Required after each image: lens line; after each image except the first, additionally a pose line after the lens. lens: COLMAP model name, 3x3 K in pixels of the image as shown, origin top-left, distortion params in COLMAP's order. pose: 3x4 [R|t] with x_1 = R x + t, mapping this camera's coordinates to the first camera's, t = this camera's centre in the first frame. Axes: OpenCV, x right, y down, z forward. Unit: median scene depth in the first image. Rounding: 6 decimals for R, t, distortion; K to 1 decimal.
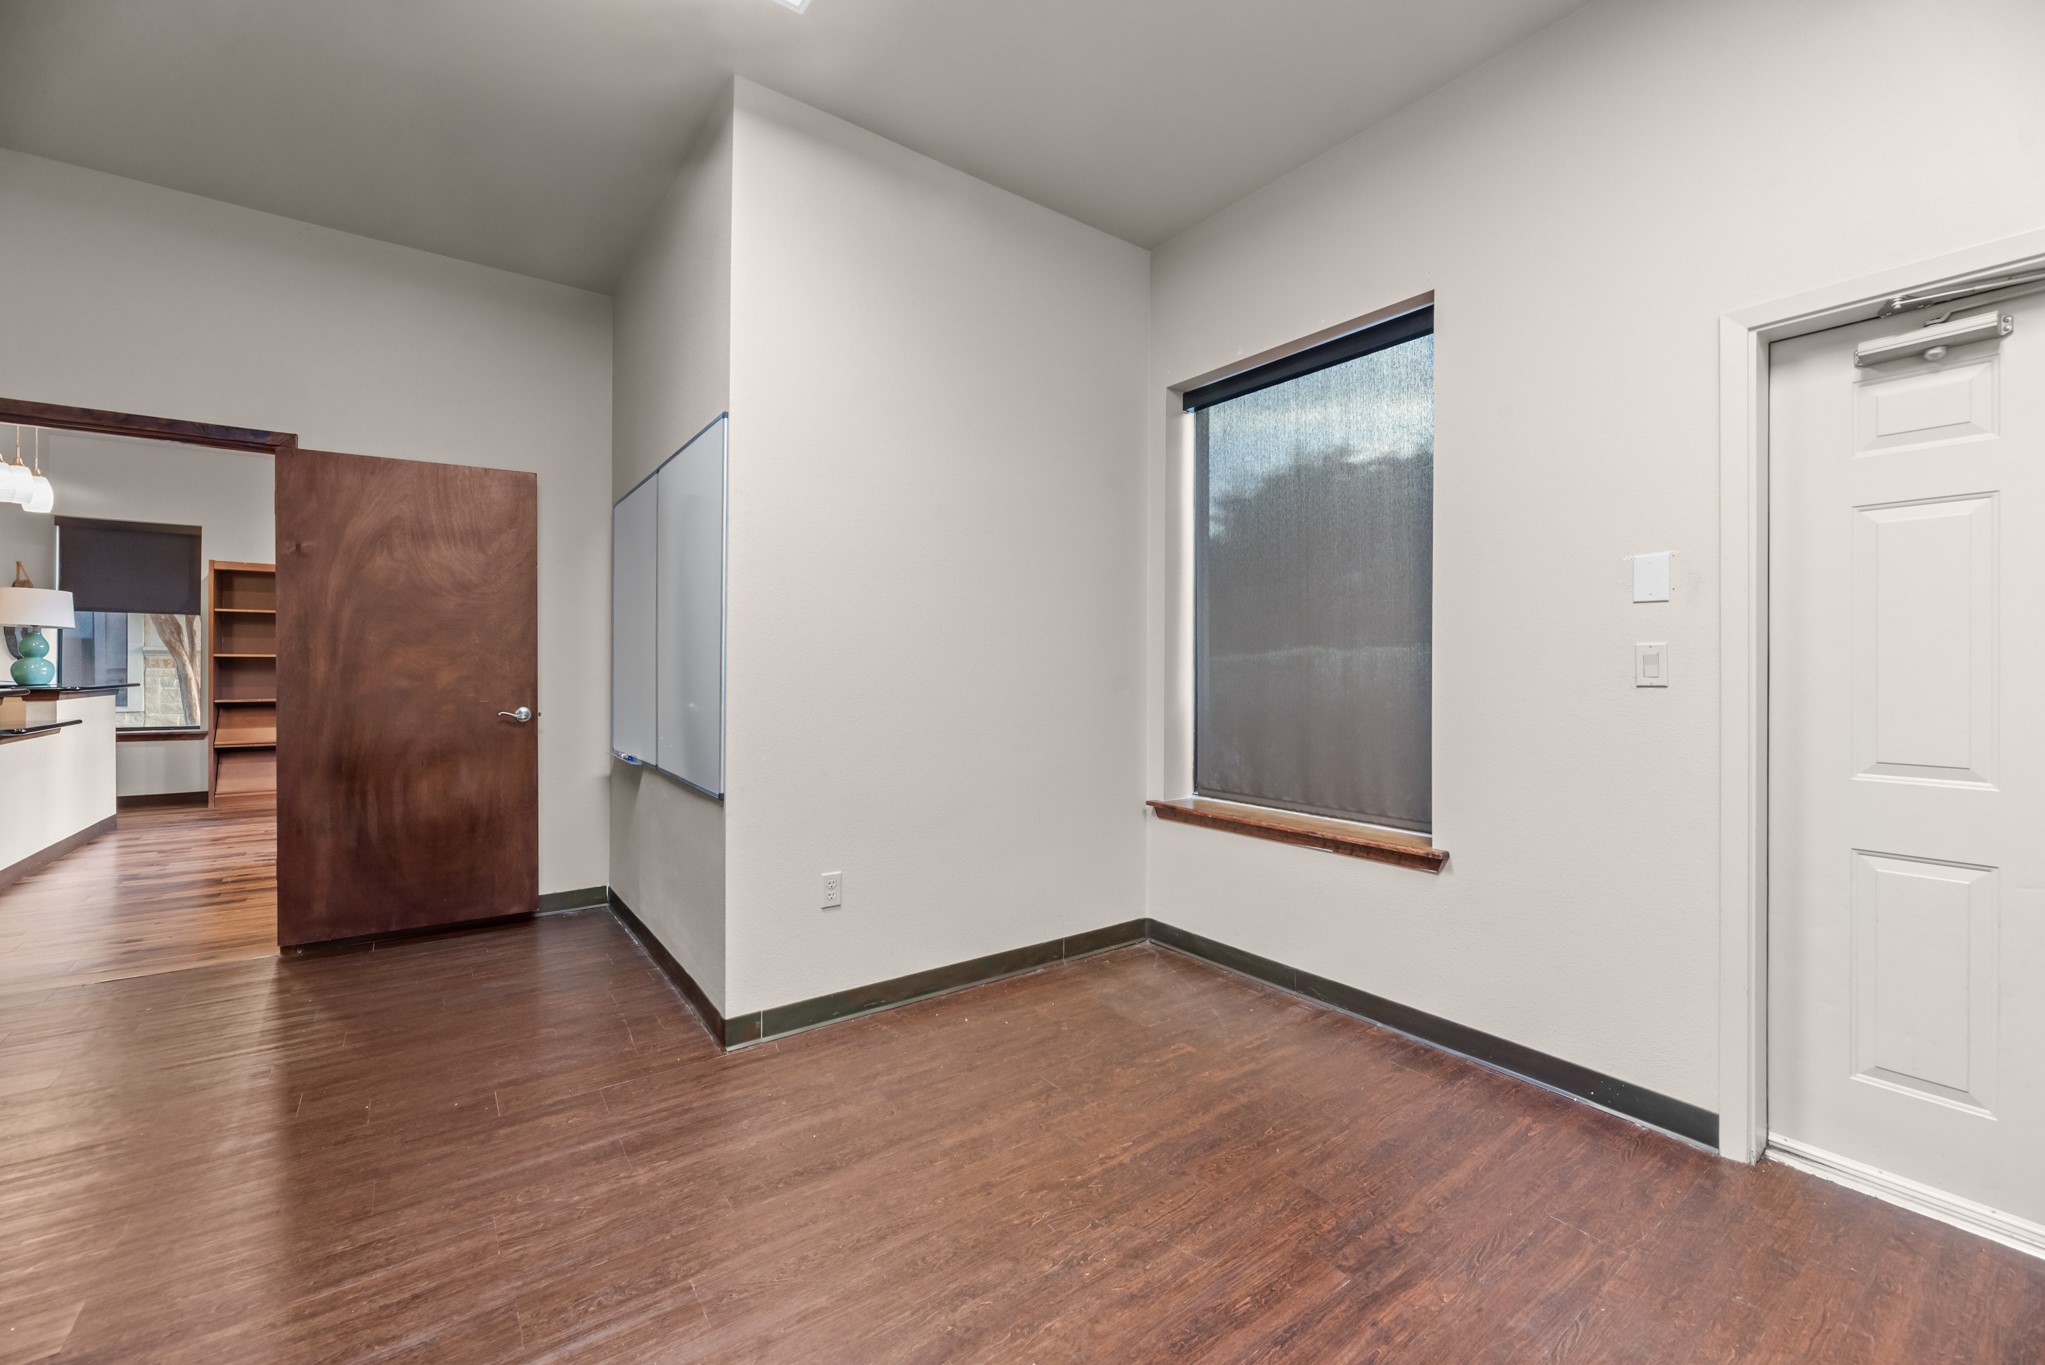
lens RADIAL K [[832.3, 0, 1024.1], [0, 832.3, 672.6], [0, 0, 1]] dist [-0.003664, -0.000355]
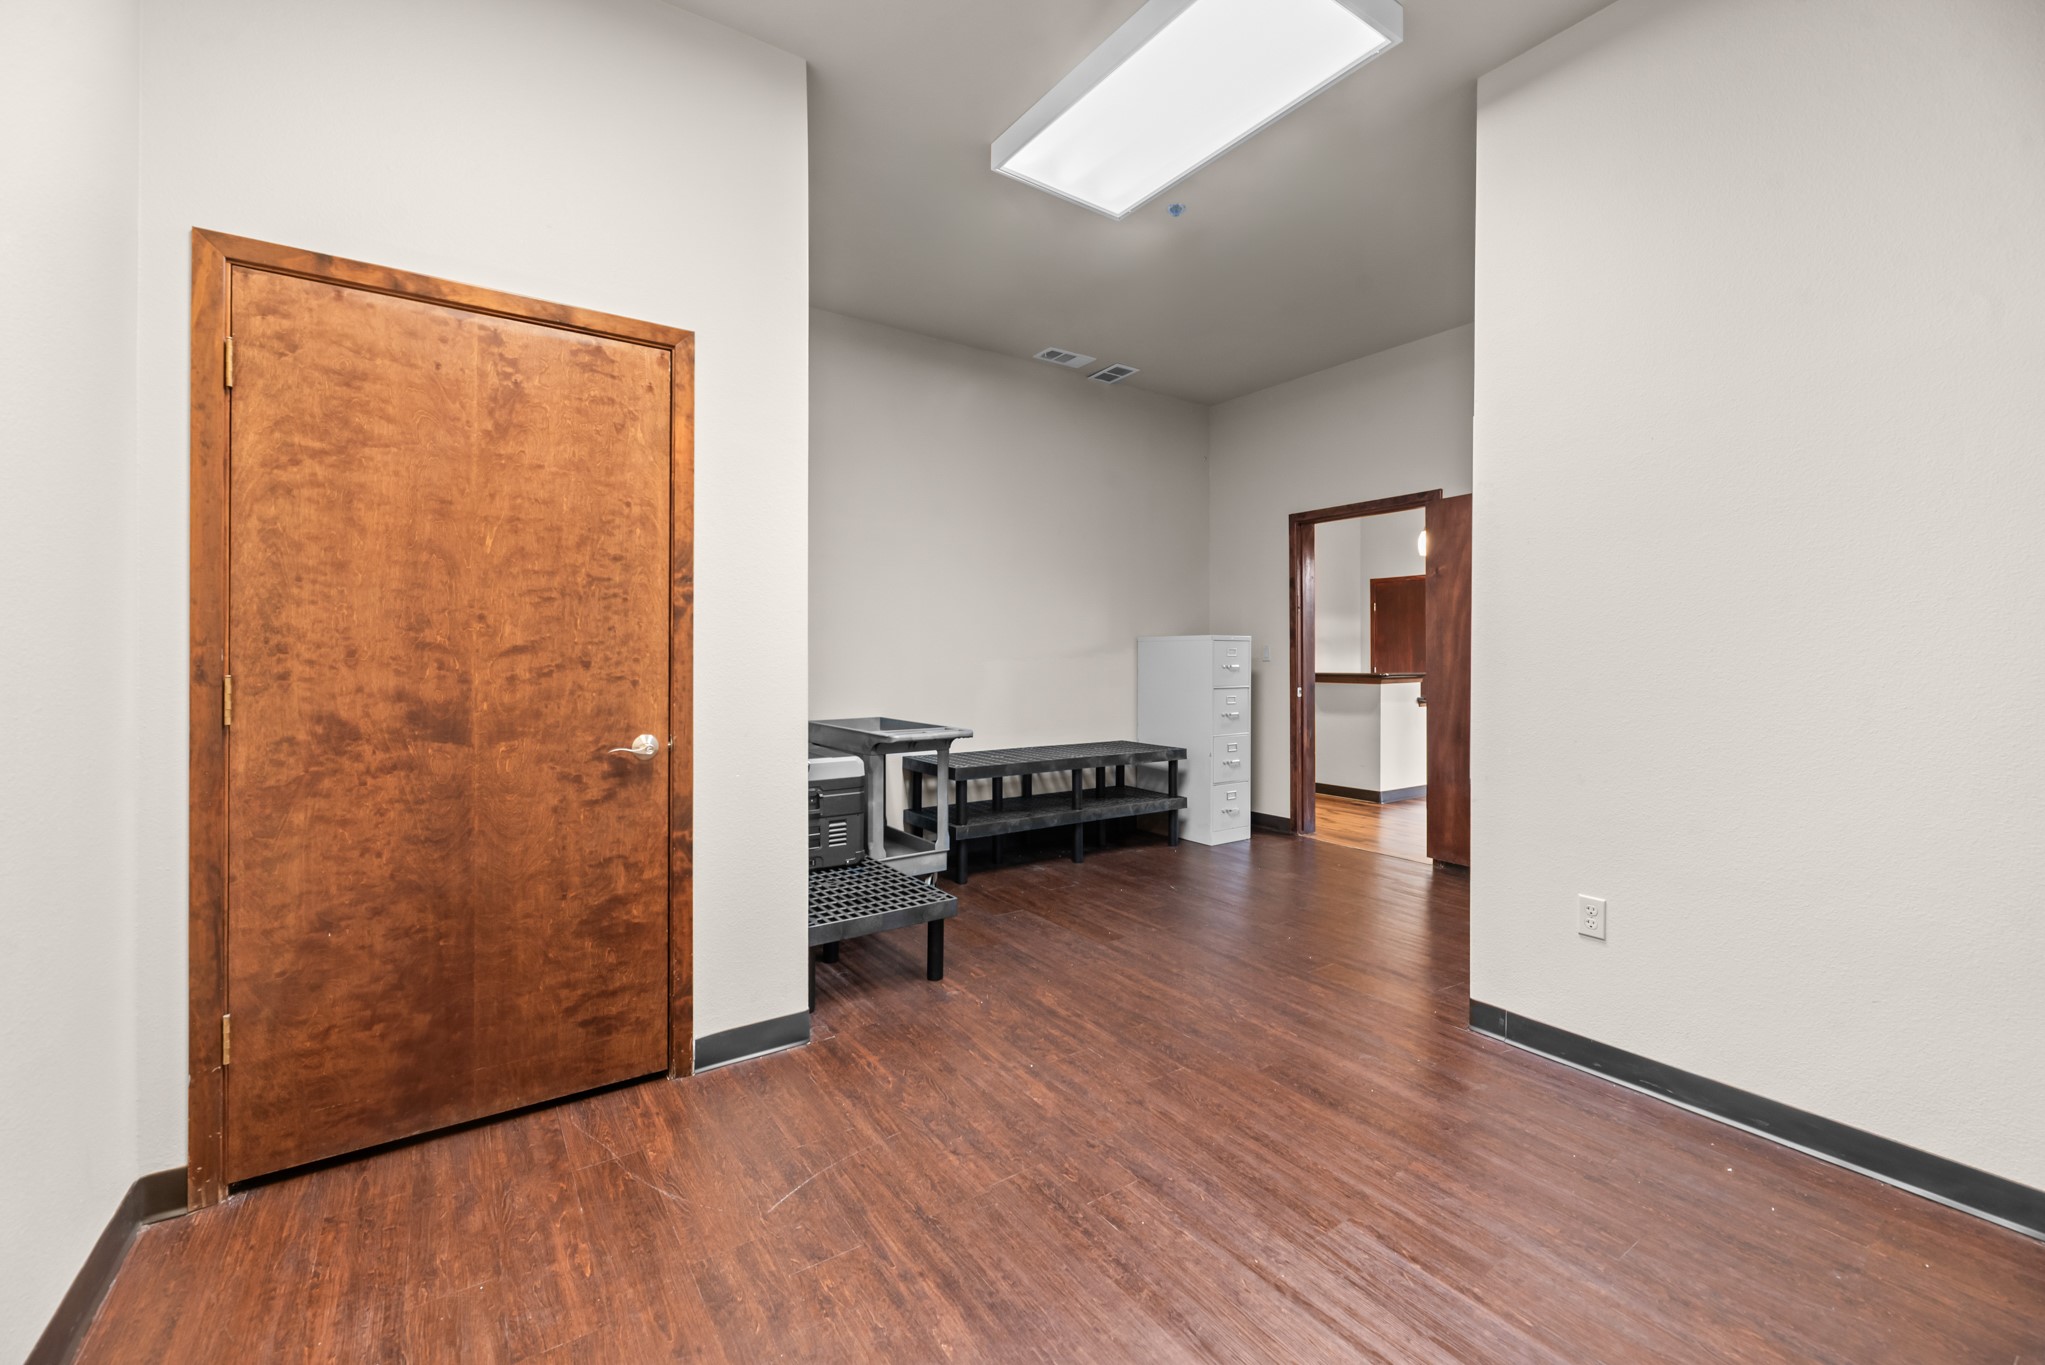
lens RADIAL K [[832.3, 0, 1023.4], [0, 832.3, 664.2], [0, 0, 1]] dist [-0.003664, -0.000355]
pose [[-0.035943, 0.006663, -0.999332, 0.688700], [-0.007560, 0.999947, 0.006939, -0.000429], [0.999325, 0.007804, -0.035891, 0.477225]]
